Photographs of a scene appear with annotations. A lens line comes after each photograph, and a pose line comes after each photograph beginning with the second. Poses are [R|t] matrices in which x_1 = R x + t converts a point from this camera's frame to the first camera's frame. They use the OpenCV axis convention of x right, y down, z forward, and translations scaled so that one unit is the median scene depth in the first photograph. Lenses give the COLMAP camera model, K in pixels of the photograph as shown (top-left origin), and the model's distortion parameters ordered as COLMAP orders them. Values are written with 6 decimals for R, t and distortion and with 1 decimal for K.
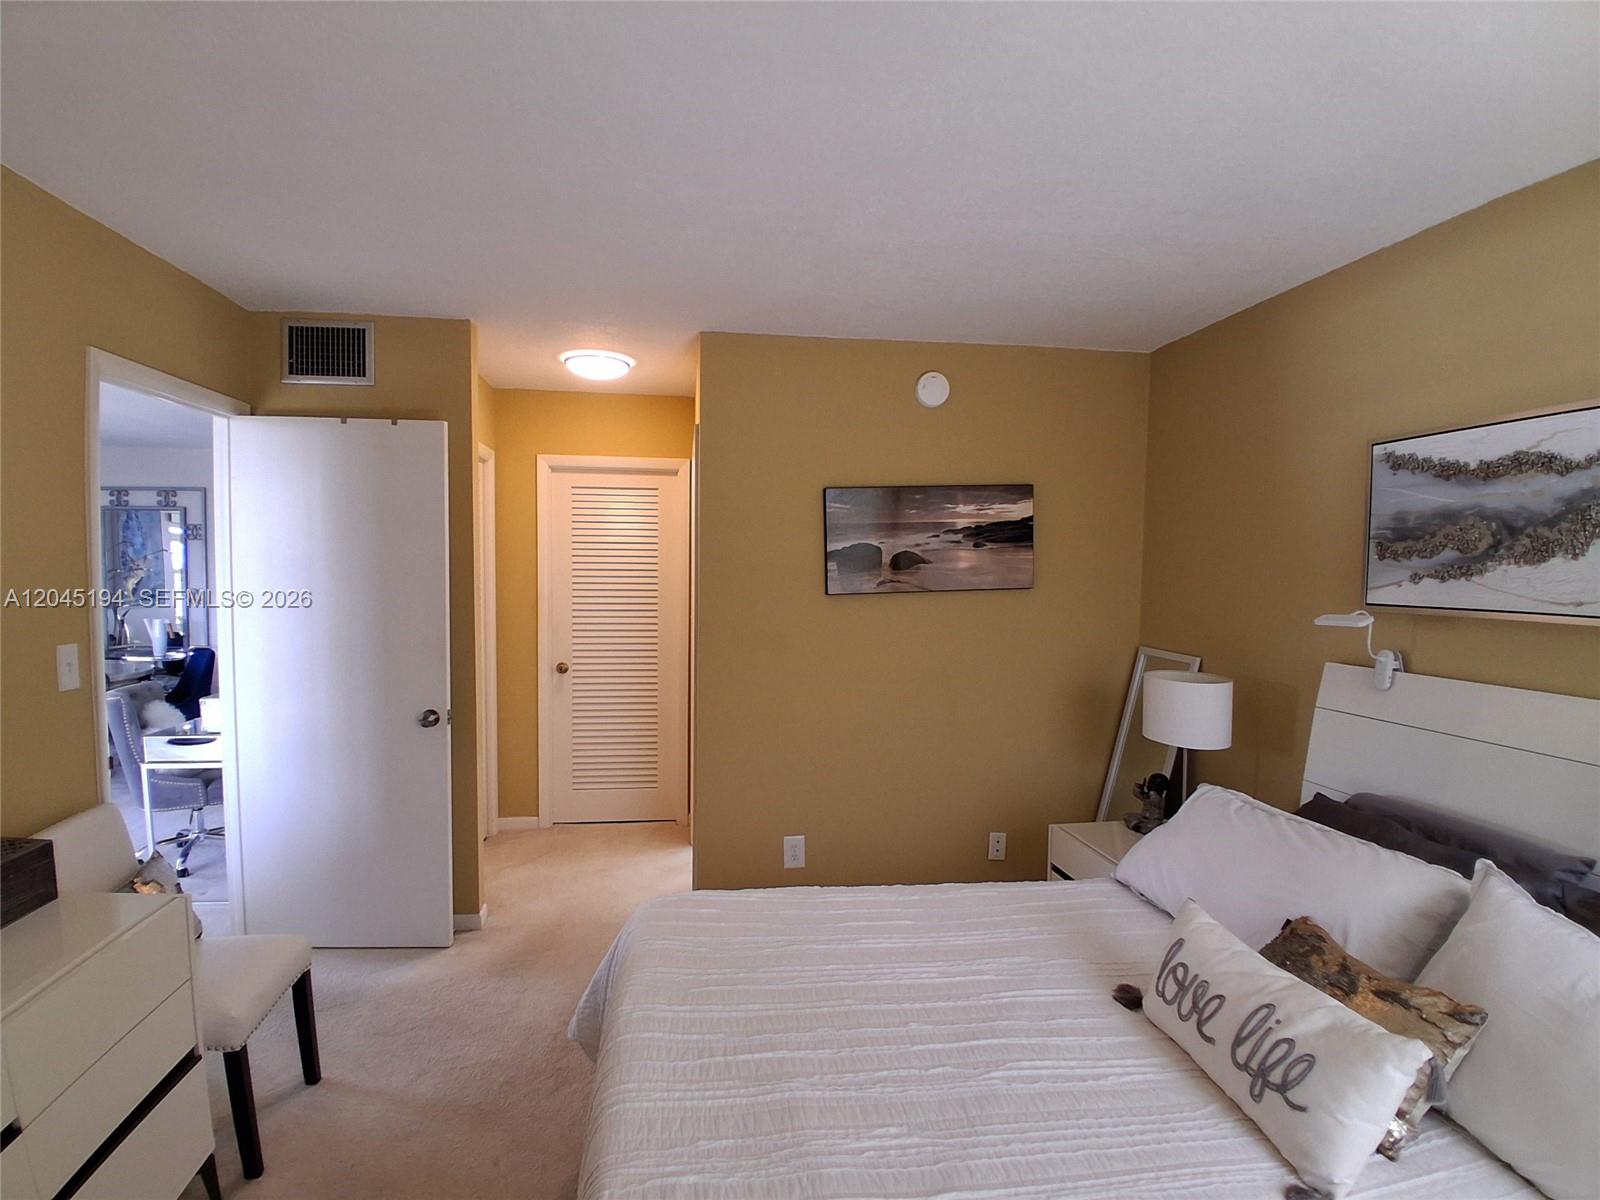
lens RADIAL K [[820.6, 0, 794.7], [0, 820.6, 606.8], [0, 0, 1]] dist [-0.048179, -0.002492]
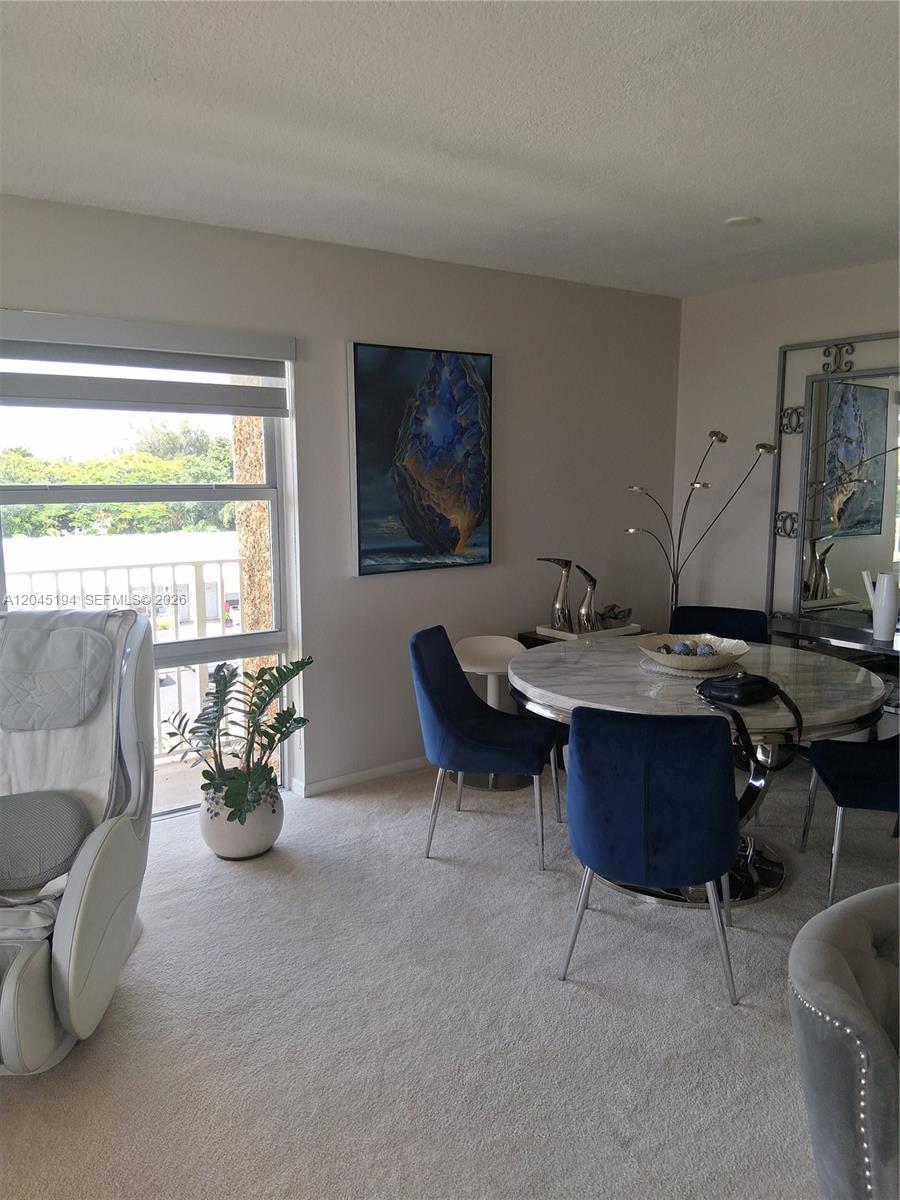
lens RADIAL K [[900.8, 0, 447.2], [0, 900.8, 599.2], [0, 0, 1]] dist [0.064470, 0.001670]
pose [[0.468996, 0.114100, -0.875799, -0.322255], [-0.034243, 0.993224, 0.111061, -0.022879], [0.882536, -0.022097, 0.469725, 0.361120]]
